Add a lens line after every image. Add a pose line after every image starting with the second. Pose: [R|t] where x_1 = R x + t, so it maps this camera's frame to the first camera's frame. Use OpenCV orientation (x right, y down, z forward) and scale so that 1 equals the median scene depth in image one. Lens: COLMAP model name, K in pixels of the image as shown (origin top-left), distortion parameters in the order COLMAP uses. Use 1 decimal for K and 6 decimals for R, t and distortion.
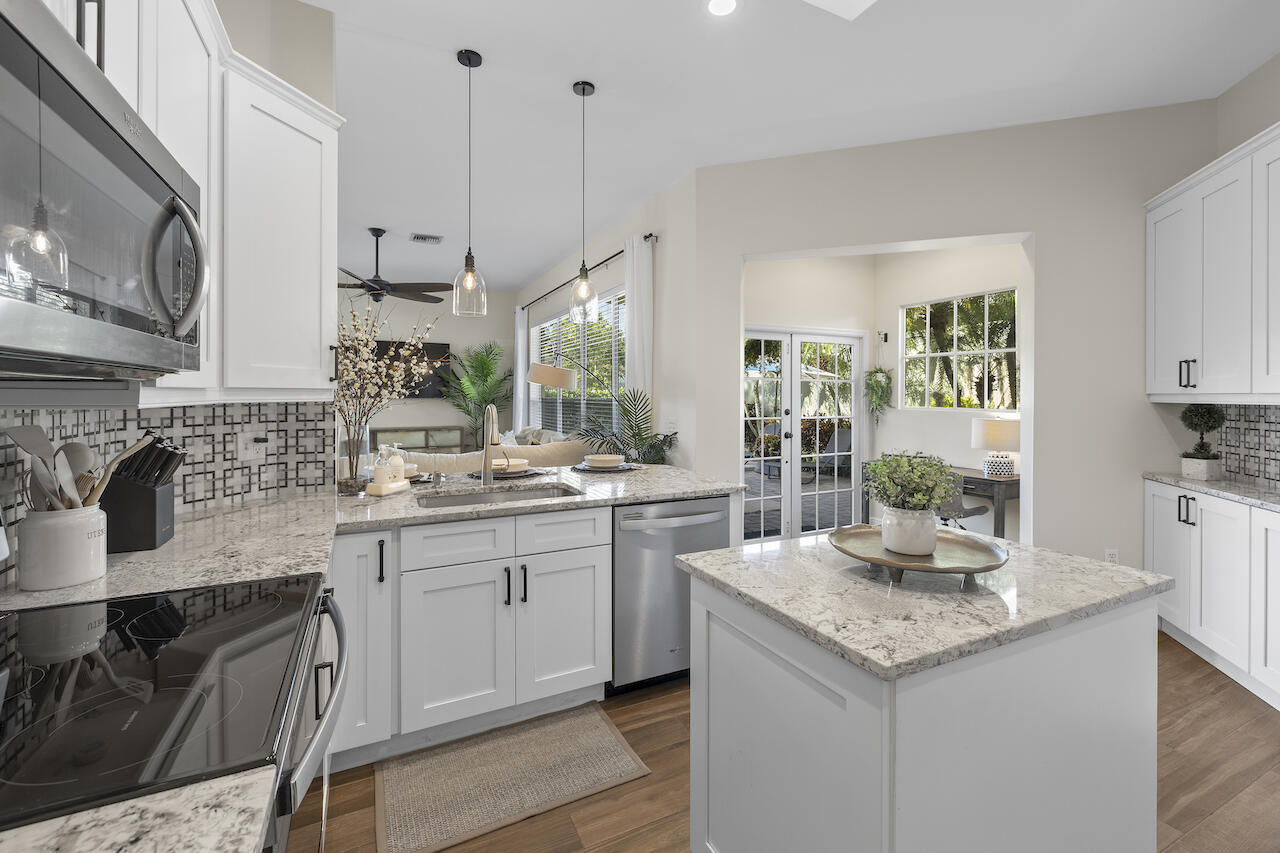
lens RADIAL K [[544.4, 0, 637.4], [0, 544.4, 419.9], [0, 0, 1]] dist [-0.000189, -0.000034]
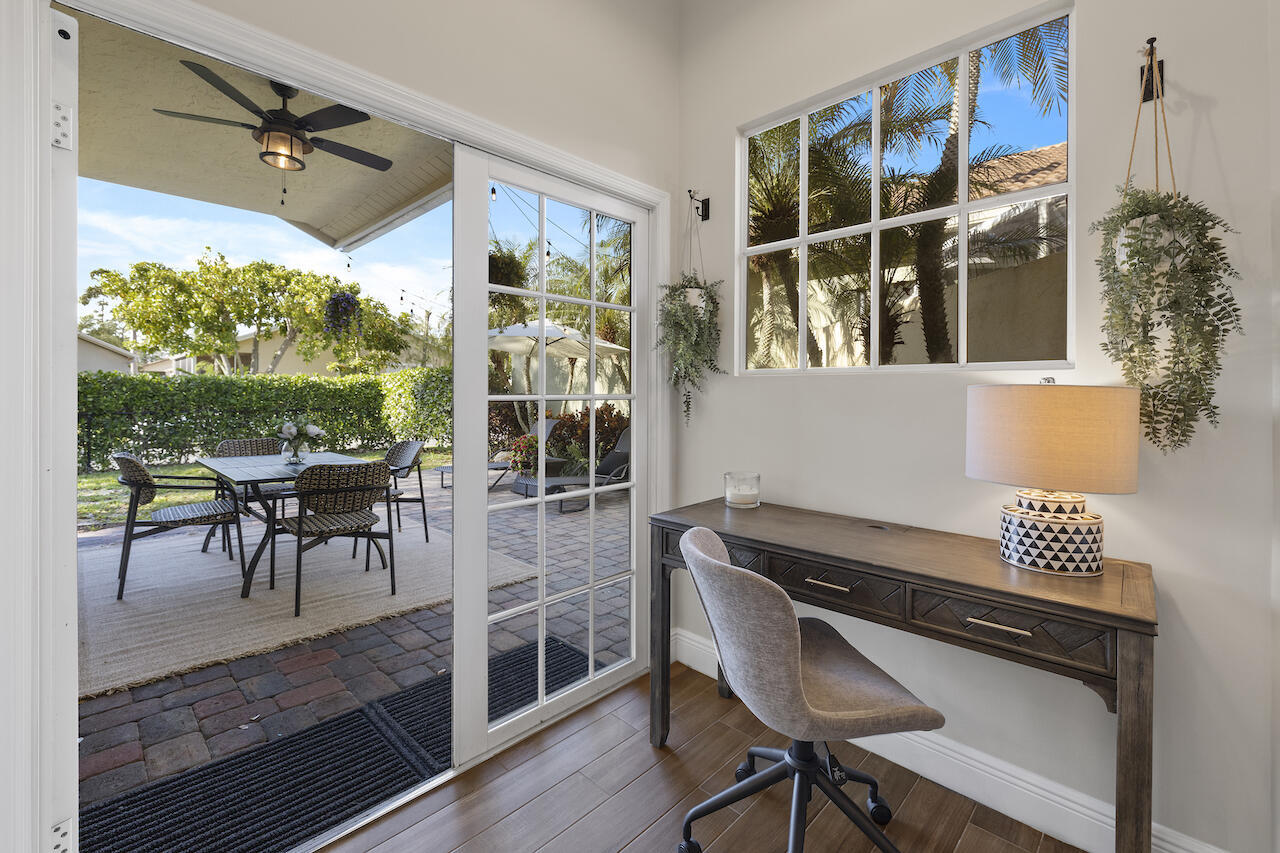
lens RADIAL K [[544.4, 0, 641.4], [0, 544.4, 416.8], [0, 0, 1]] dist [-0.000189, -0.000034]
pose [[0.944910, -0.007687, 0.327239, 0.269938], [0.007452, 0.999970, 0.001971, 0.010920], [-0.327244, 0.000576, 0.944940, 0.617588]]
